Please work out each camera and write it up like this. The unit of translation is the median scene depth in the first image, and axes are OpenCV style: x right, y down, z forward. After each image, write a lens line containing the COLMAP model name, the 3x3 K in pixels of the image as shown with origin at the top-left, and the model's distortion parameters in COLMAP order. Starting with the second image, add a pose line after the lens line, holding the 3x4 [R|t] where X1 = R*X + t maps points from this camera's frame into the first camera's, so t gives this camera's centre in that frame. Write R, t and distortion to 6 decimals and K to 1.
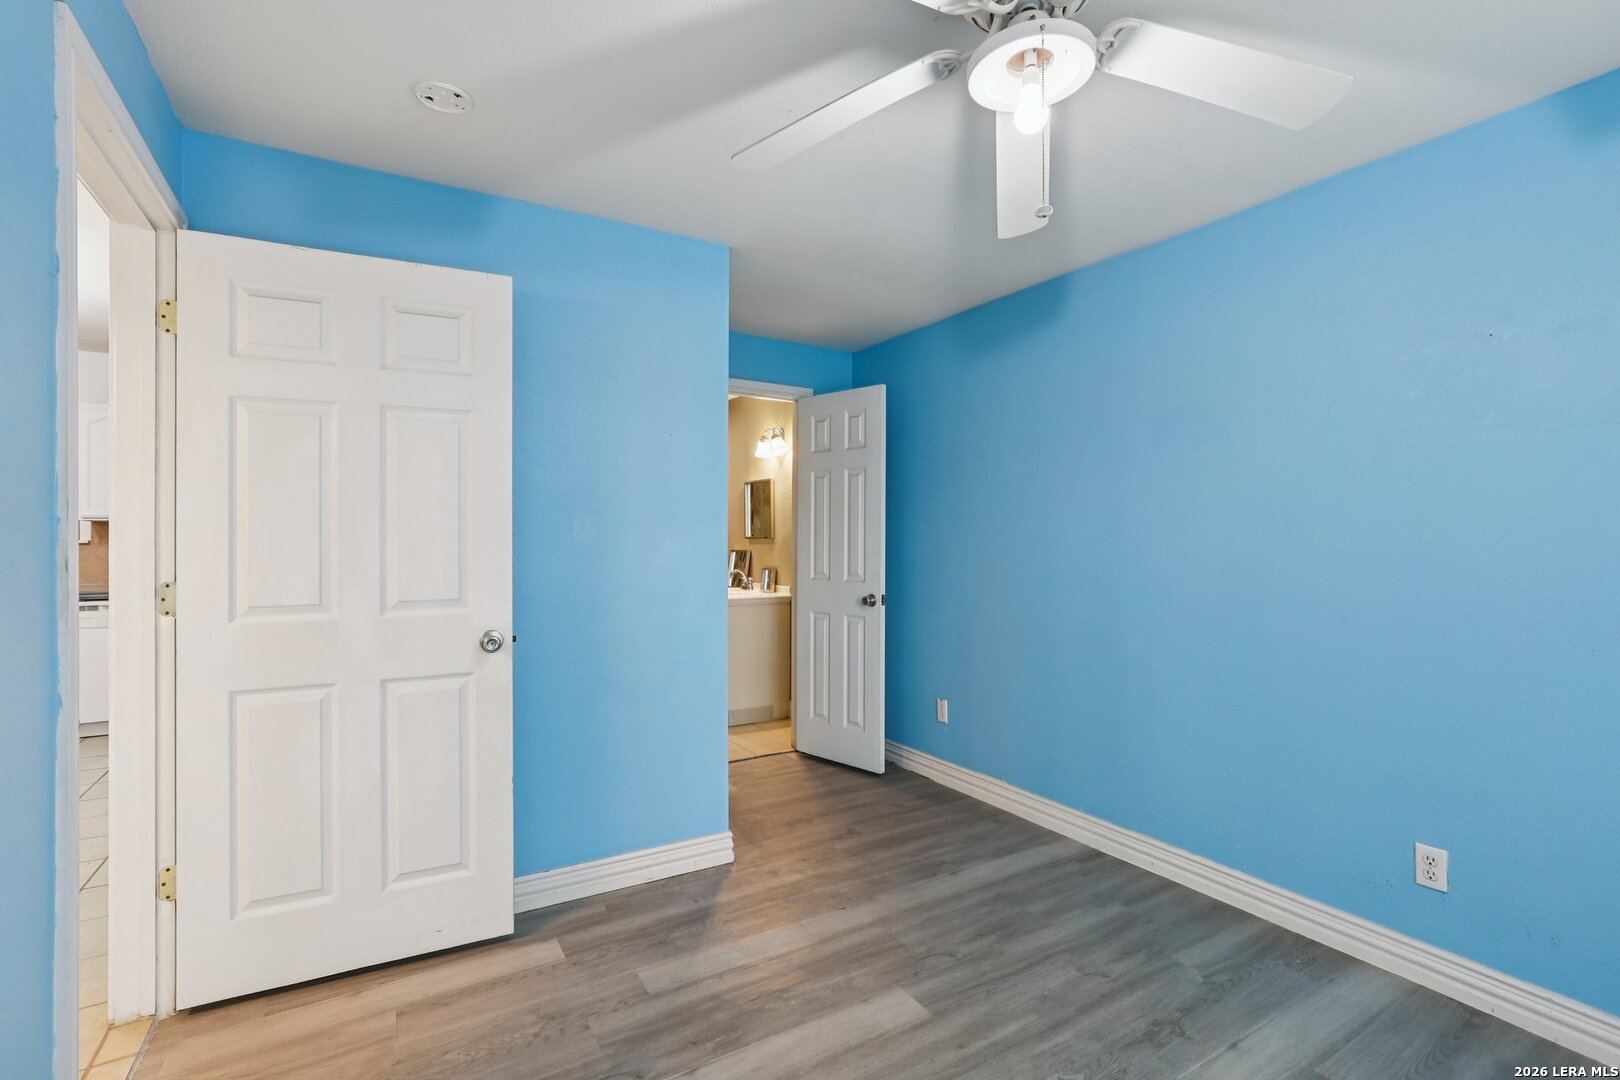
lens RADIAL K [[738.4, 0, 807.6], [0, 738.4, 545.2], [0, 0, 1]] dist [0.000128, 0.000001]
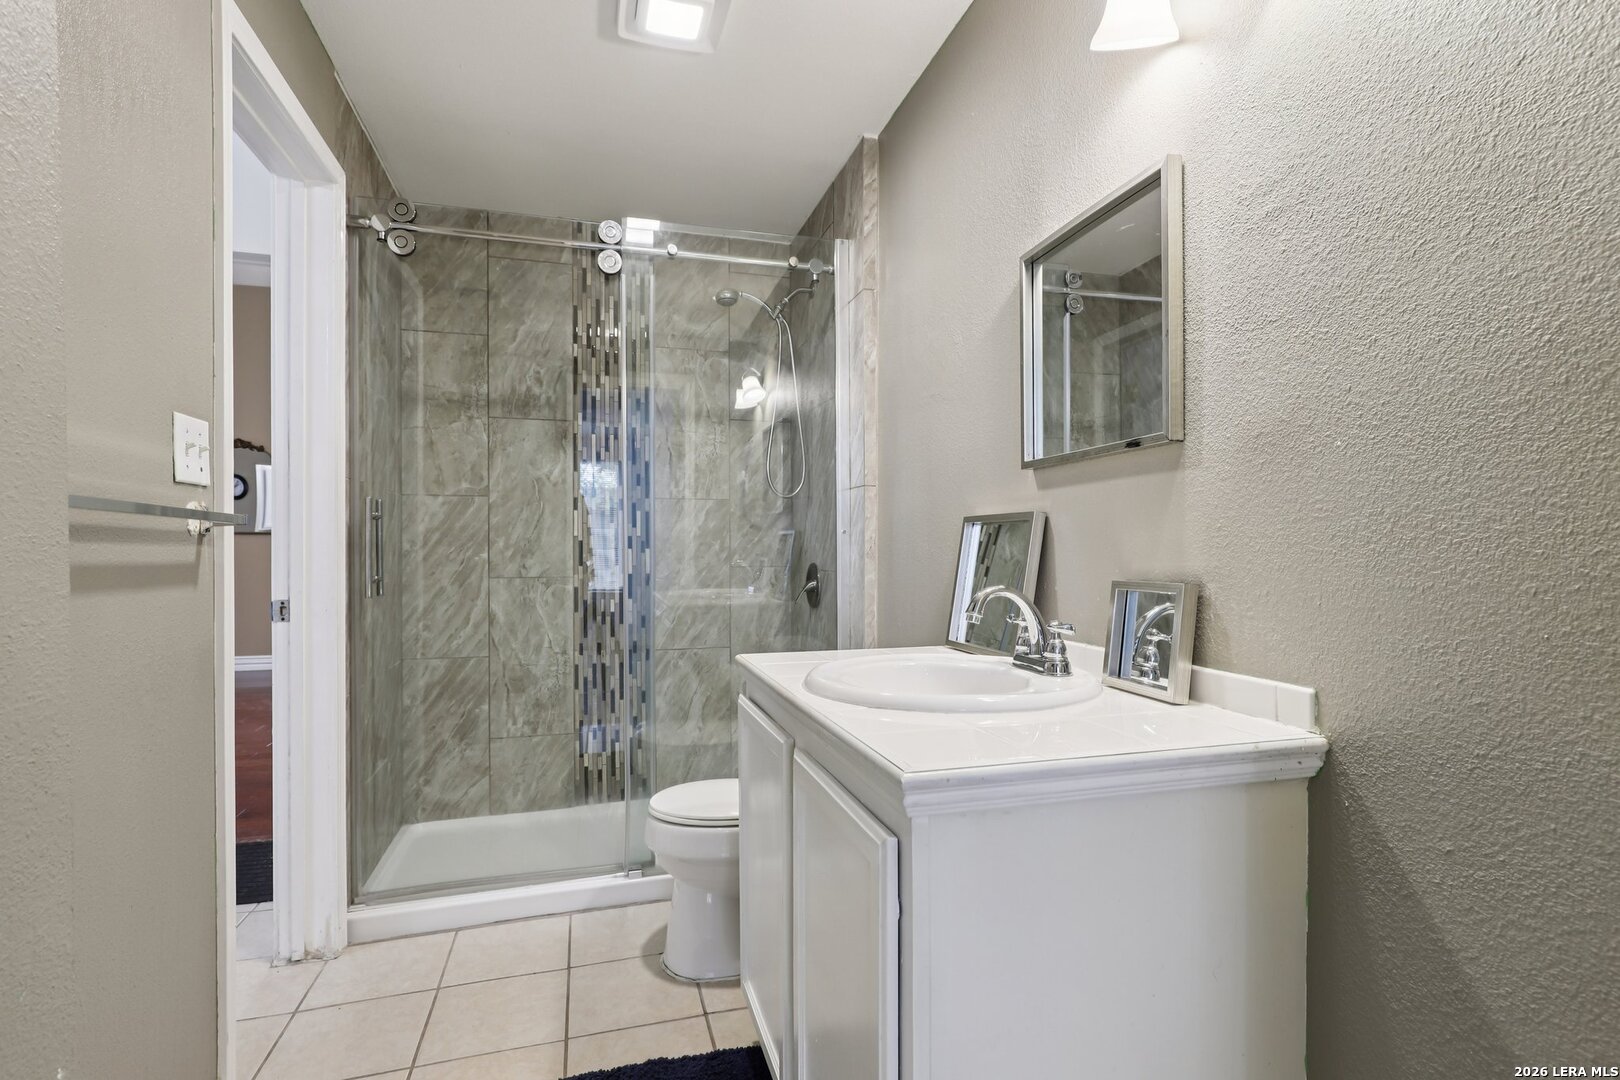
lens RADIAL K [[794.2, 0, 813.7], [0, 794.2, 541.2], [0, 0, 1]] dist [-0.002101, -0.000085]
pose [[0.962340, -0.010408, -0.271648, -0.081689], [0.010242, 0.999945, -0.002027, 0.017985], [0.271654, -0.000832, 0.962395, 0.727334]]
